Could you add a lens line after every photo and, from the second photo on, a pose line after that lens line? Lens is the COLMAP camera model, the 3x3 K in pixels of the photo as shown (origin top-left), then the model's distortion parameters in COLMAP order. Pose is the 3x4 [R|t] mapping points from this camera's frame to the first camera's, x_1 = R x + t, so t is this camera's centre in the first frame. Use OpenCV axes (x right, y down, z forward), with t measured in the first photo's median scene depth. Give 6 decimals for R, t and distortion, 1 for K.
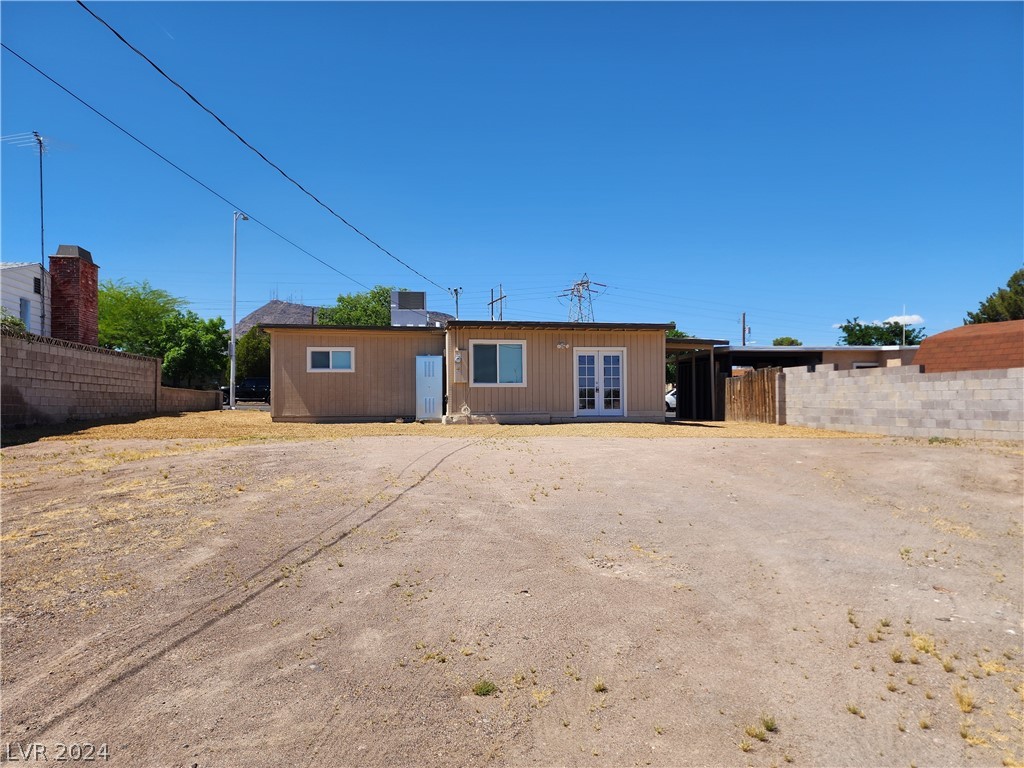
lens RADIAL K [[683.6, 0, 512.0], [0, 683.6, 384.0], [0, 0, 1]] dist [0.051144, 0.000054]
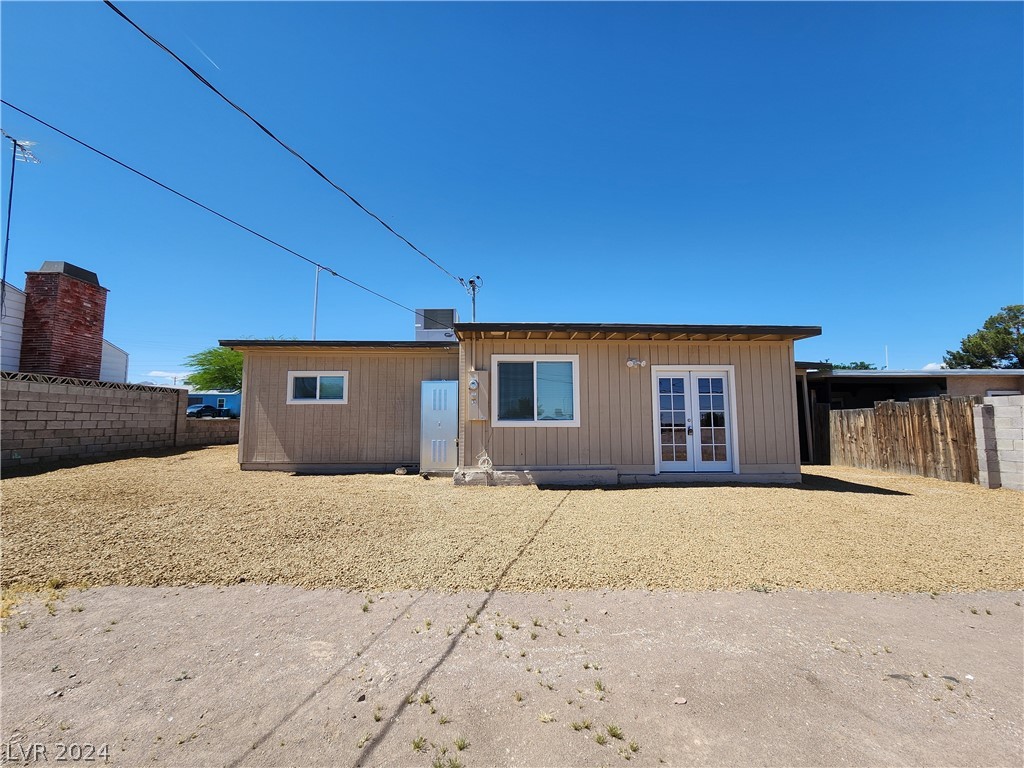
lens RADIAL K [[428.2, 0, 507.4], [0, 428.2, 380.0], [0, 0, 1]] dist [0.000387, 0.000133]
pose [[0.992771, -0.007665, -0.119777, 0.002148], [-0.000494, 0.997689, -0.067943, -0.011975], [0.120022, 0.067511, 0.990473, 0.573698]]
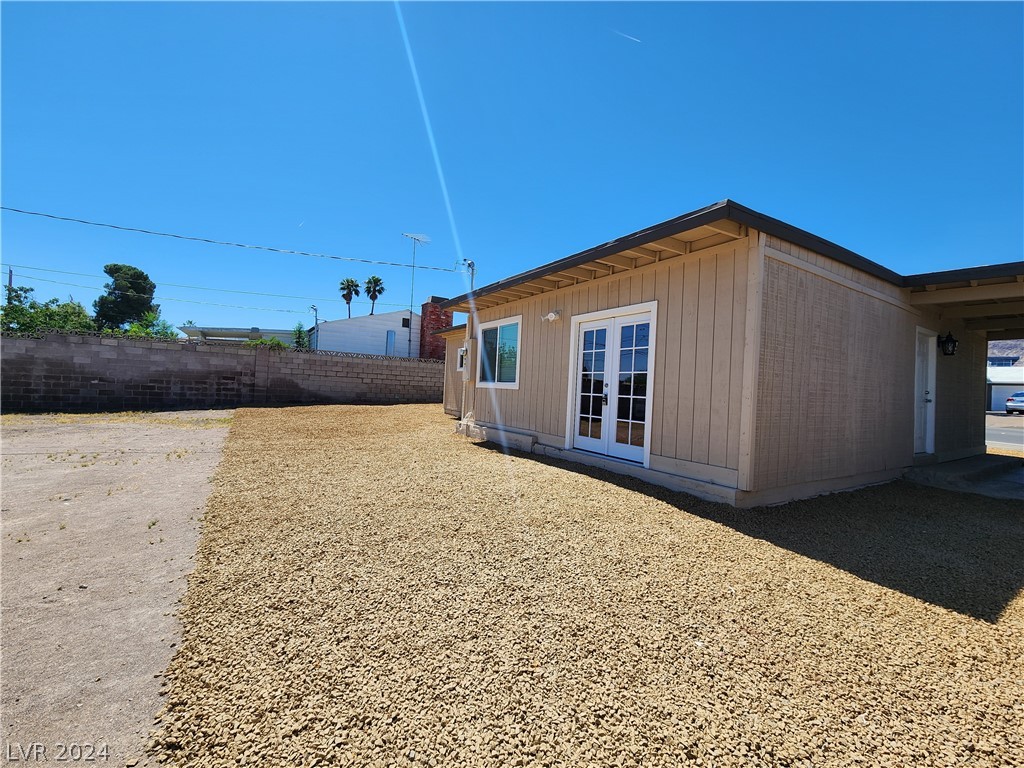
lens RADIAL K [[428.2, 0, 507.4], [0, 428.2, 380.0], [0, 0, 1]] dist [0.000387, 0.000133]
pose [[0.383625, 0.005909, -0.923470, 0.372931], [-0.023922, 0.999708, -0.003541, -0.002533], [0.923179, 0.023450, 0.383654, 0.820364]]
